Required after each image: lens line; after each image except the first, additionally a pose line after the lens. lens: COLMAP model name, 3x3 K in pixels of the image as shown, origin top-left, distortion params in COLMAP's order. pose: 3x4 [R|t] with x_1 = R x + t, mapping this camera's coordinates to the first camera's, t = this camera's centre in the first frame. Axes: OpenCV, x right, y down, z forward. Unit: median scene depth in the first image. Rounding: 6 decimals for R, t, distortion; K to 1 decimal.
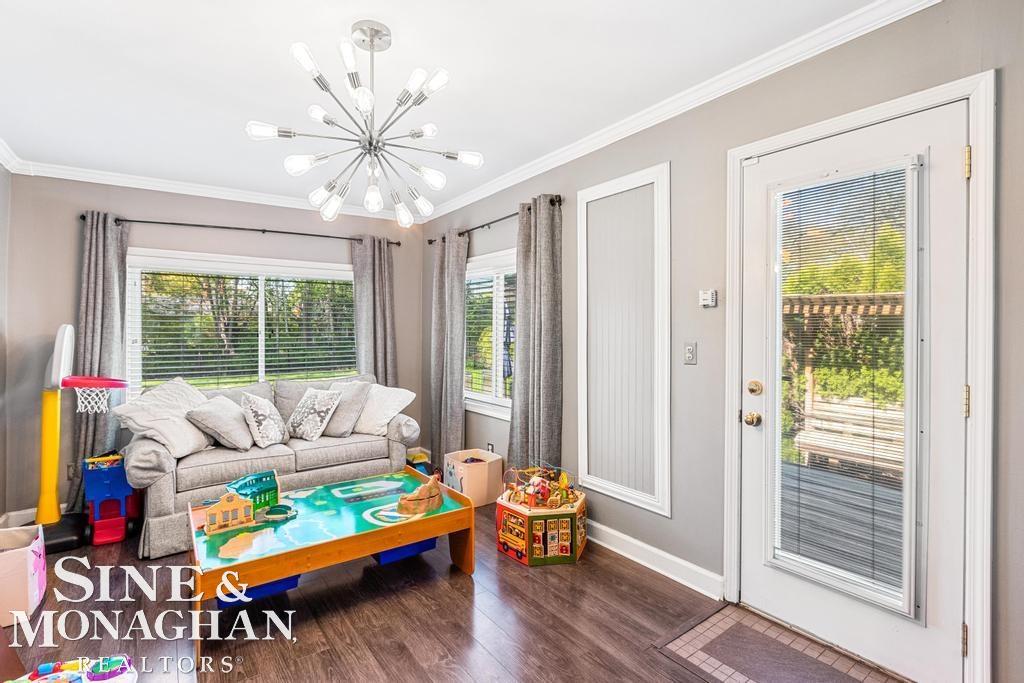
lens RADIAL K [[484.0, 0, 509.8], [0, 484.0, 332.6], [0, 0, 1]] dist [-0.015074, -0.000358]
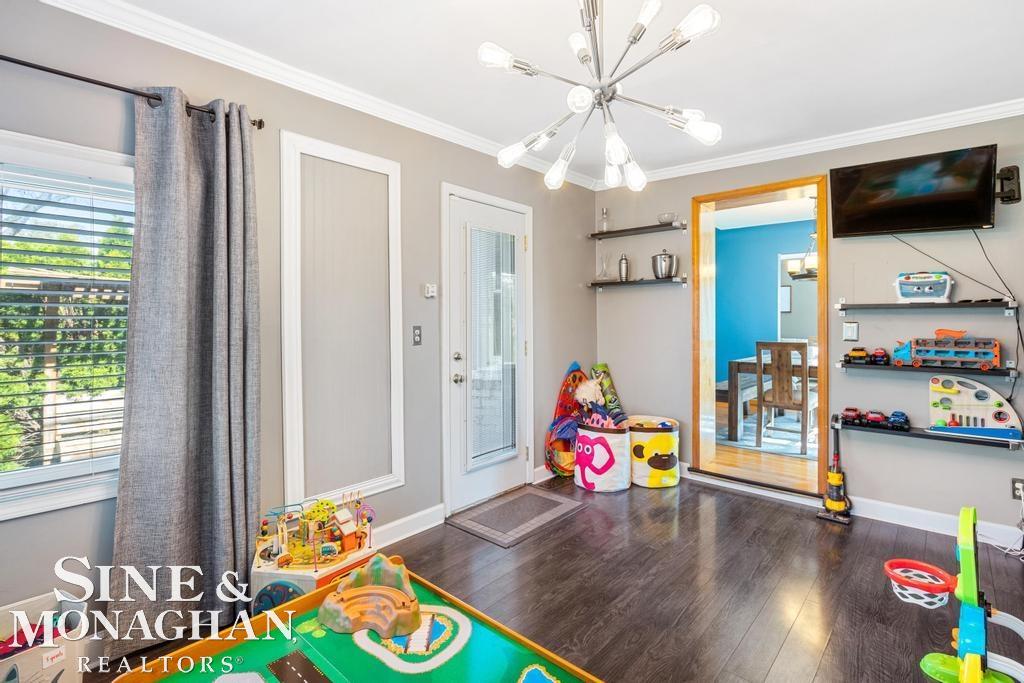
lens RADIAL K [[484.0, 0, 519.0], [0, 484.0, 320.6], [0, 0, 1]] dist [-0.015074, -0.000358]
pose [[-0.226558, -0.009802, 0.973948, -0.829574], [0.008145, 0.999895, 0.011958, -0.007159], [-0.973964, 0.010642, -0.226454, 1.017007]]
